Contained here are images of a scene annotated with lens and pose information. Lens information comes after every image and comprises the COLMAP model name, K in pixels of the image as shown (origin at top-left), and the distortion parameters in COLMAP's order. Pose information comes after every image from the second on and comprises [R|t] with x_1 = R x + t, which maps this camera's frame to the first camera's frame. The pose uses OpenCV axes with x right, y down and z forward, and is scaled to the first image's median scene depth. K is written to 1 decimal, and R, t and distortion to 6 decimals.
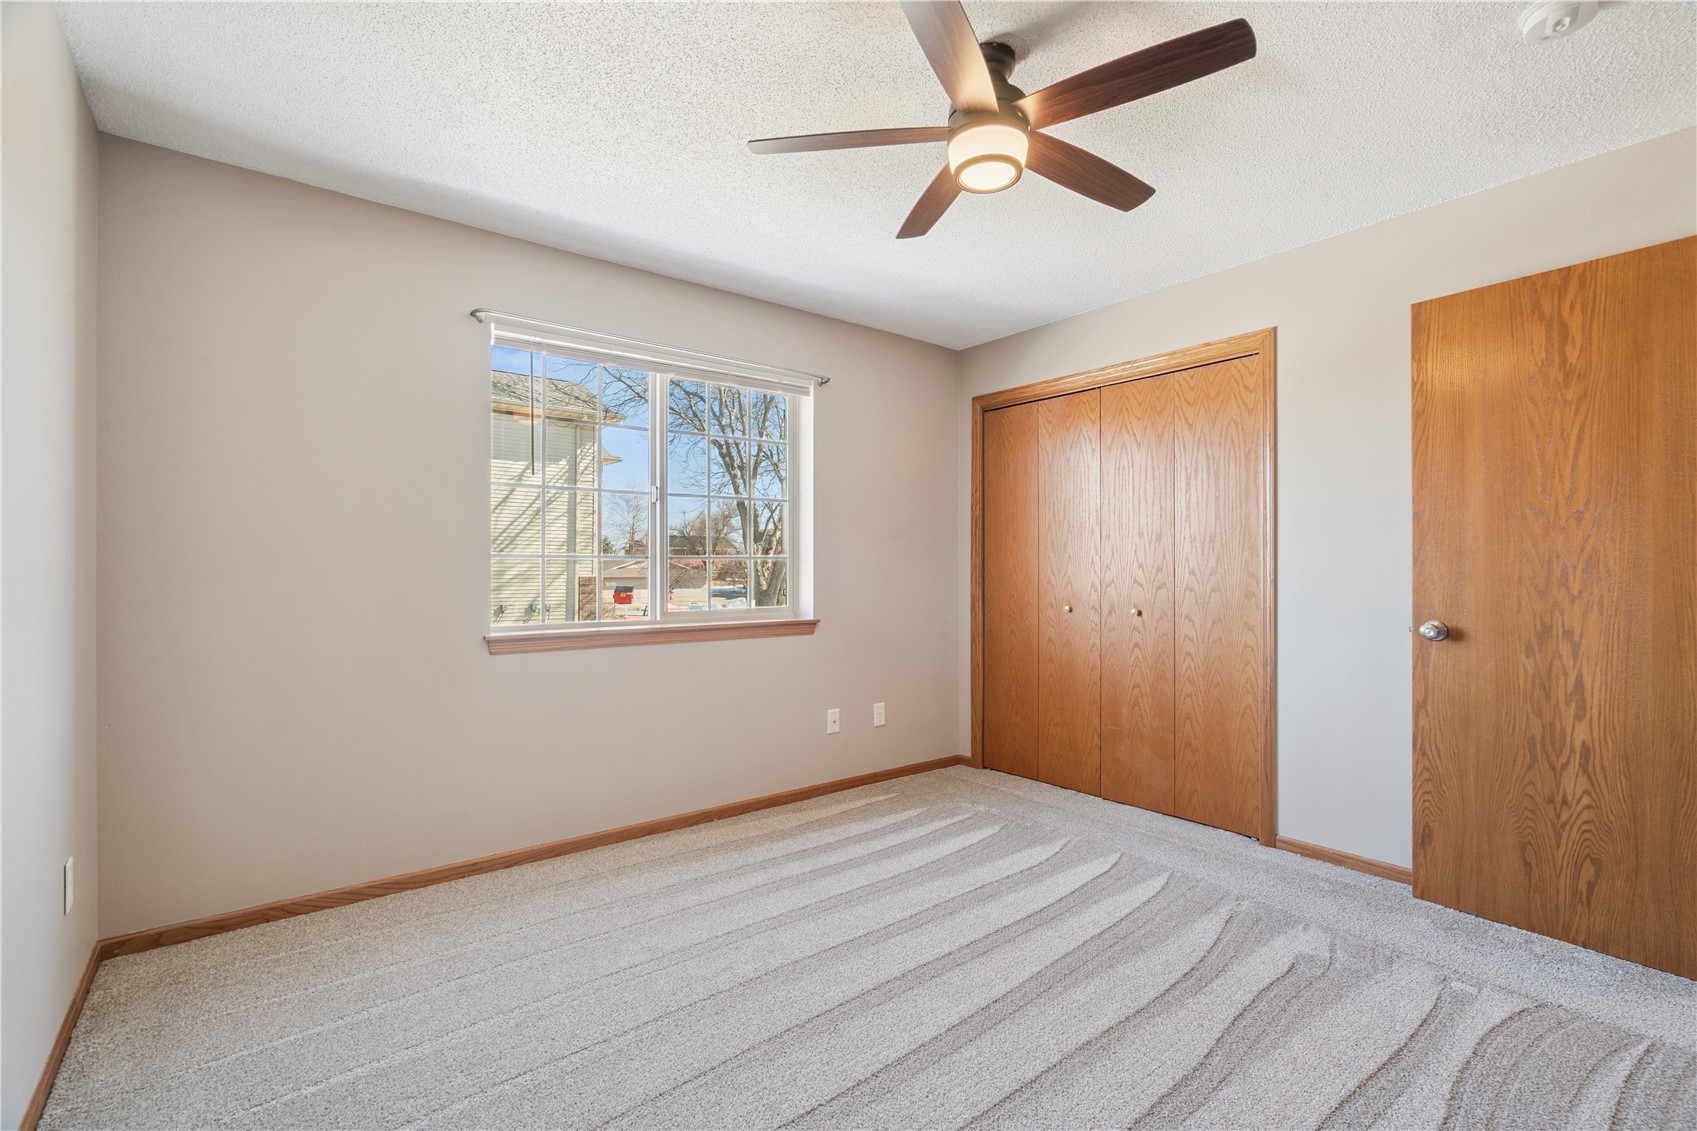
lens RADIAL K [[762.0, 0, 851.2], [0, 762.0, 572.1], [0, 0, 1]] dist [-0.000255, 0.000310]
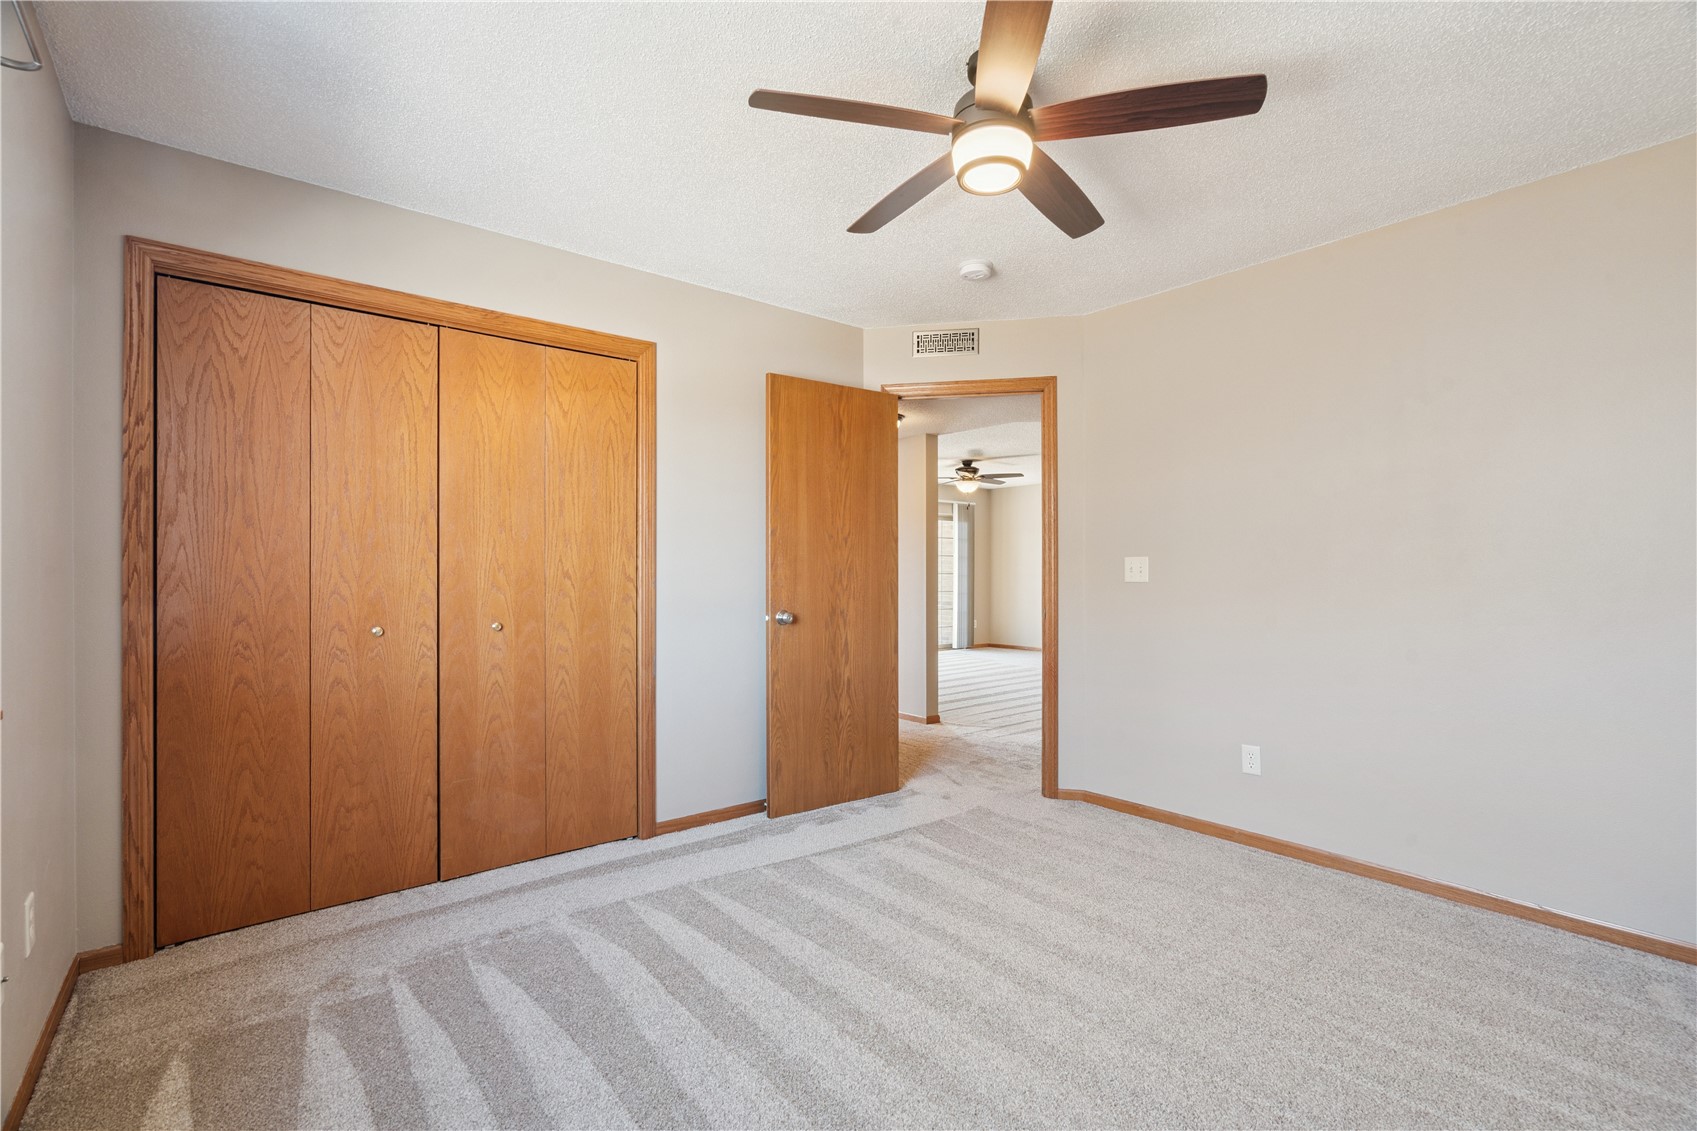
lens RADIAL K [[762.0, 0, 851.2], [0, 762.0, 572.1], [0, 0, 1]] dist [-0.000255, 0.000310]
pose [[-0.006586, -0.001595, 0.999977, -0.503717], [0.001873, 0.999997, 0.001608, -0.005391], [-0.999977, 0.001883, -0.006583, 0.736532]]
